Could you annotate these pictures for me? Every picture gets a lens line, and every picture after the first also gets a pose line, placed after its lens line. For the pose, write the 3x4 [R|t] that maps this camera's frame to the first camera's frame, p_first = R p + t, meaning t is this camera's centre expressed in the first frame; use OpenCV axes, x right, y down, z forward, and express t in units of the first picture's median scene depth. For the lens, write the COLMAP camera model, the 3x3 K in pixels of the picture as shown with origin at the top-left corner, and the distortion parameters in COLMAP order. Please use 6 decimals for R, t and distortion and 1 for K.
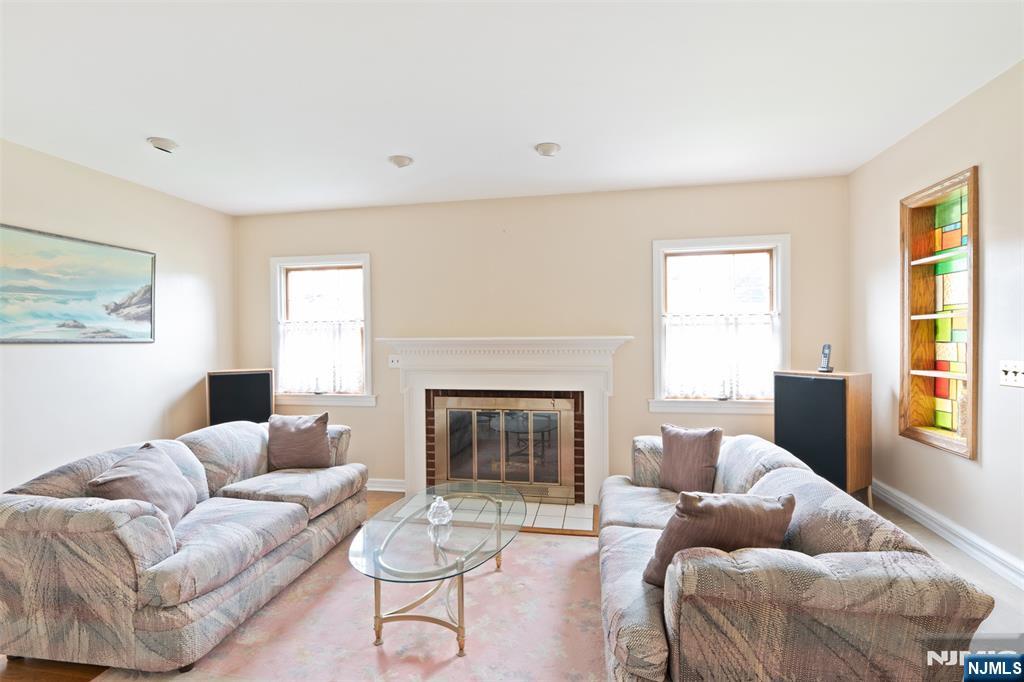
lens RADIAL K [[459.7, 0, 512.6], [0, 459.7, 343.0], [0, 0, 1]] dist [0.004510, -0.004534]
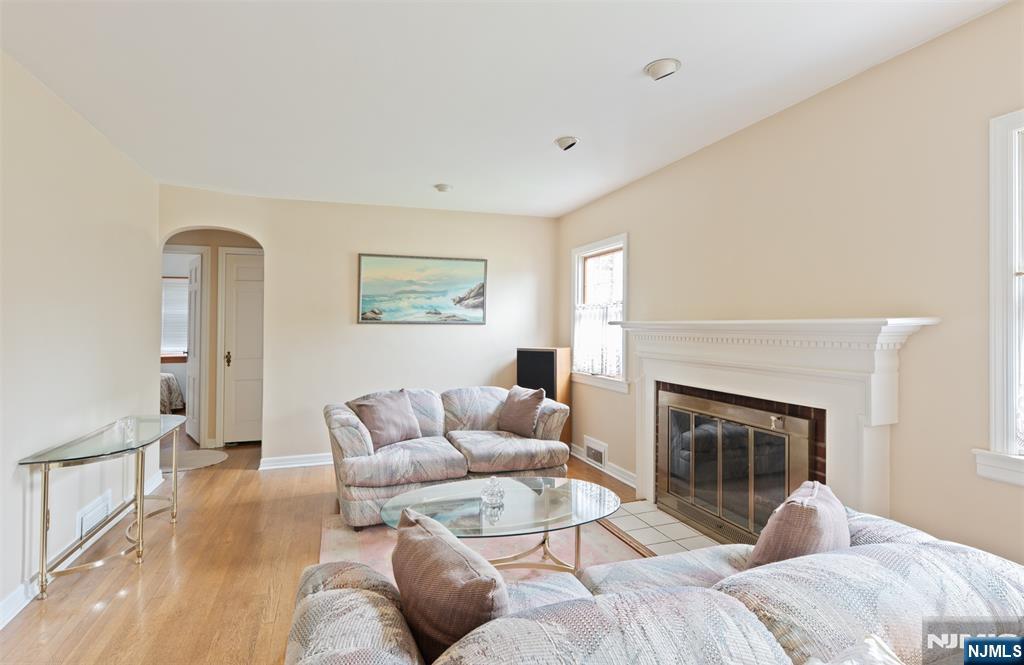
lens RADIAL K [[503.2, 0, 510.0], [0, 503.2, 315.9], [0, 0, 1]] dist [-0.000267, 0.000016]
pose [[0.478986, -0.006277, -0.877800, 0.641932], [-0.012864, 0.999817, -0.014169, -0.005766], [0.877728, 0.018078, 0.478817, 0.373022]]
